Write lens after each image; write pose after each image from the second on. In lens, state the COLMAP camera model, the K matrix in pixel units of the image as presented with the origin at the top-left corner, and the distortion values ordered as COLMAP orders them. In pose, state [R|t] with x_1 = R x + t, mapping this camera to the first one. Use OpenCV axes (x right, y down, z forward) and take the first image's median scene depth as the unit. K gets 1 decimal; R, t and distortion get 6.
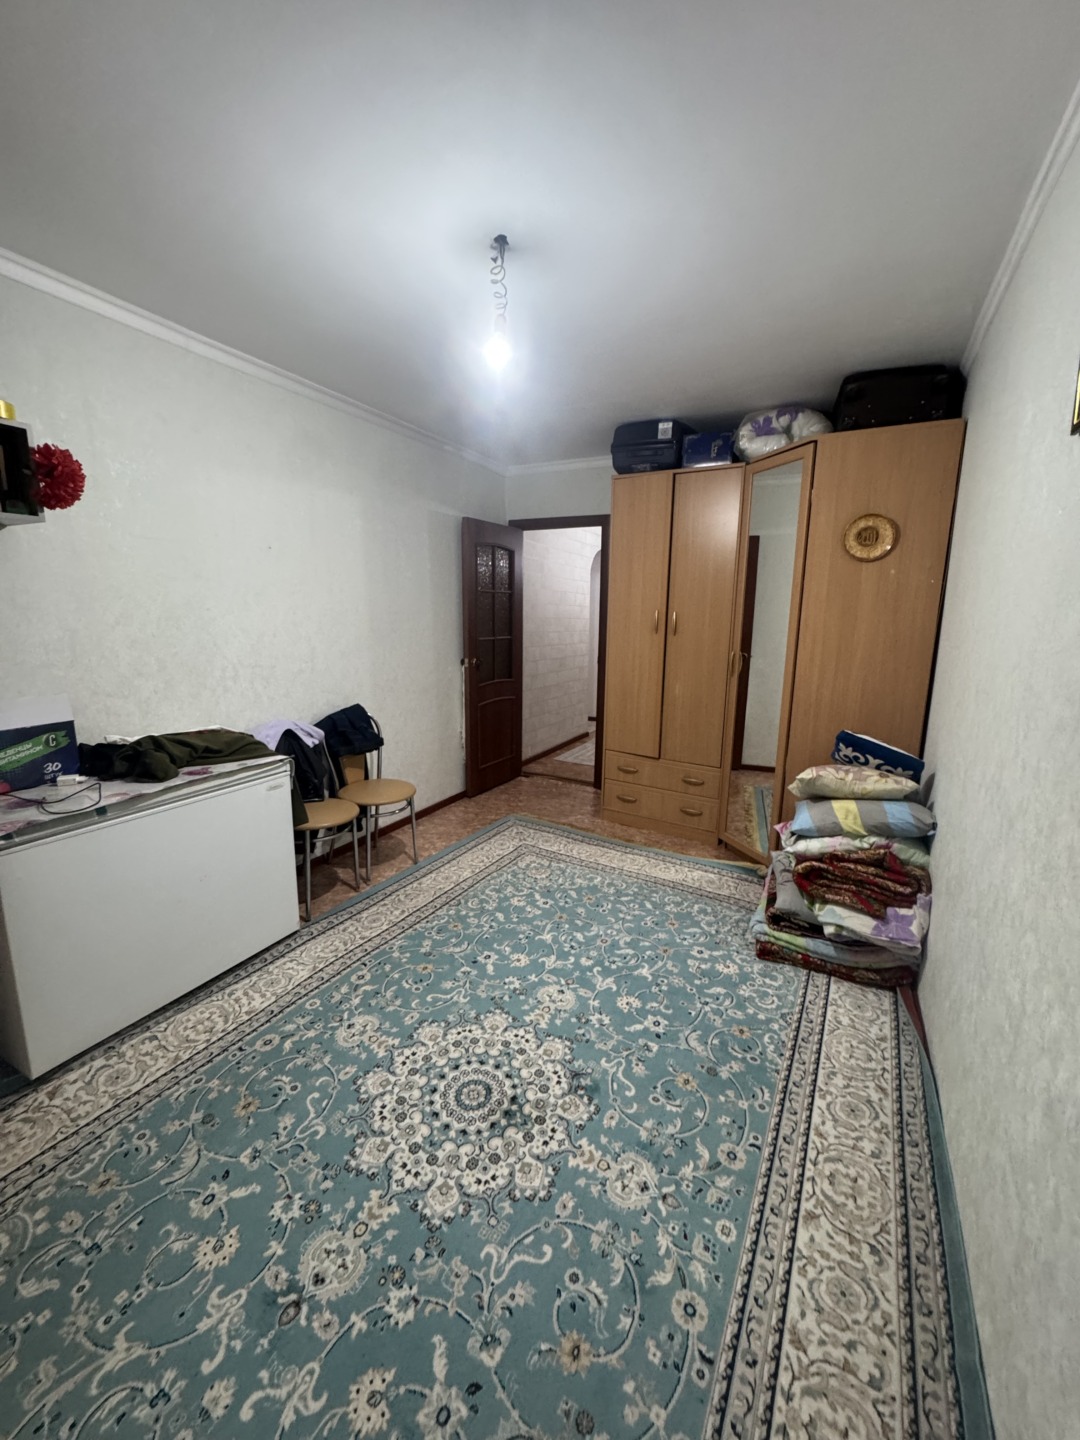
lens RADIAL K [[571.6, 0, 543.6], [0, 571.6, 719.4], [0, 0, 1]] dist [0.000507, -0.000891]
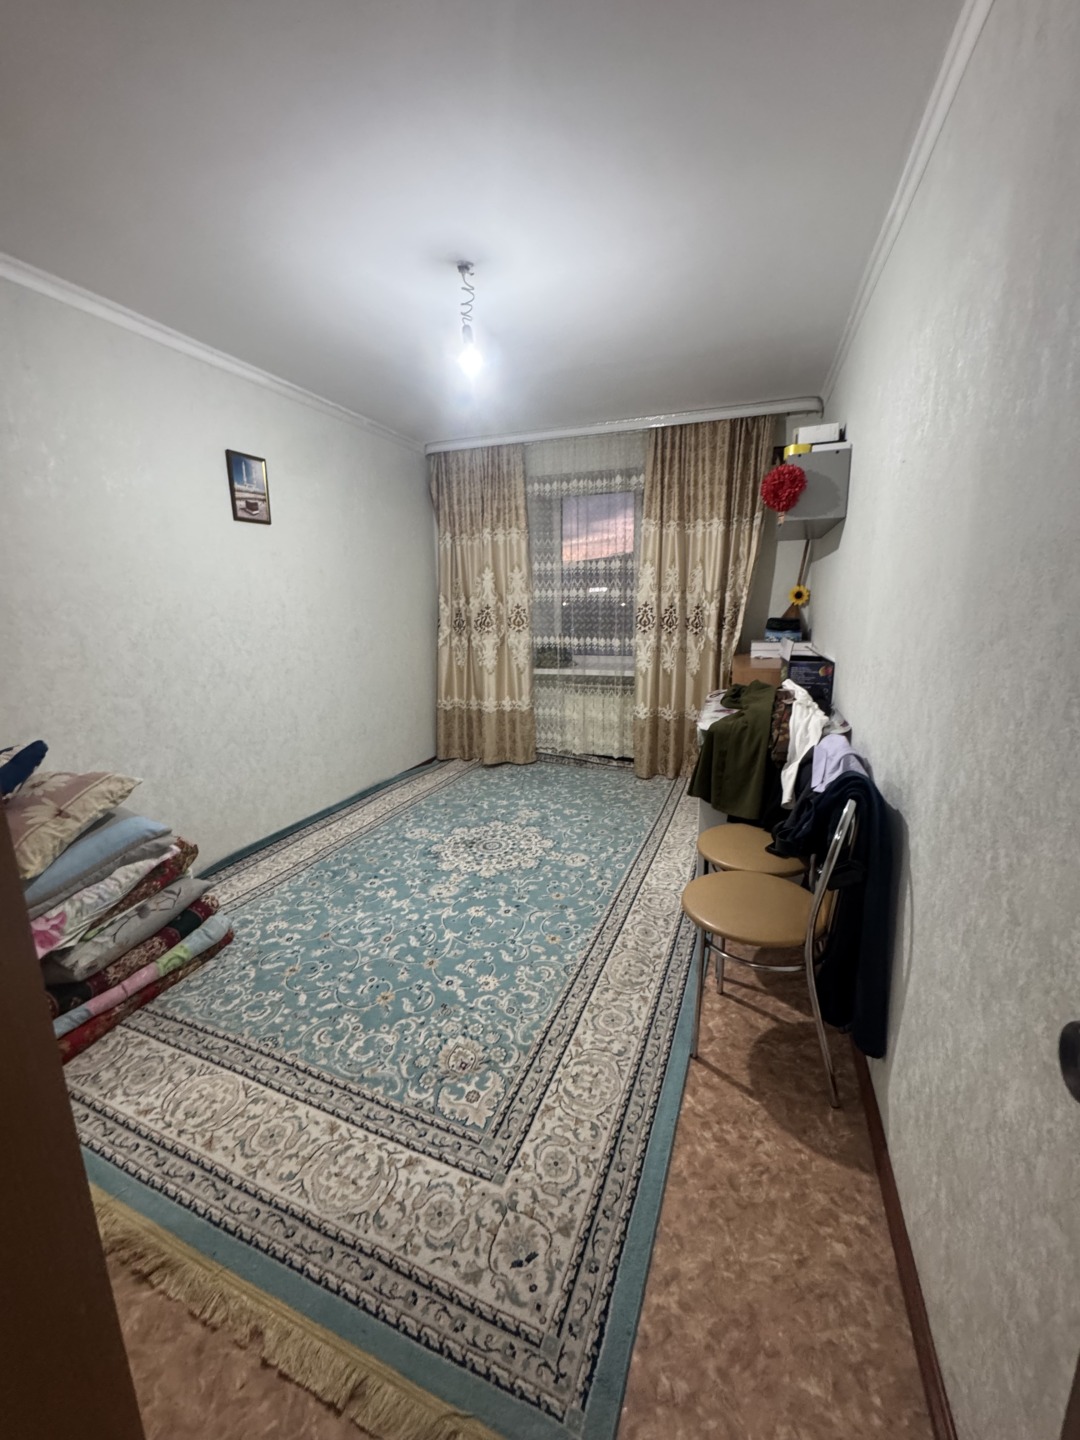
lens RADIAL K [[571.6, 0, 534.8], [0, 571.6, 723.1], [0, 0, 1]] dist [0.000507, -0.000891]
pose [[-0.991721, 0.034640, -0.123648, -0.032833], [-0.015943, 0.922260, 0.386241, -0.339011], [0.127415, 0.385015, -0.914073, 1.978548]]
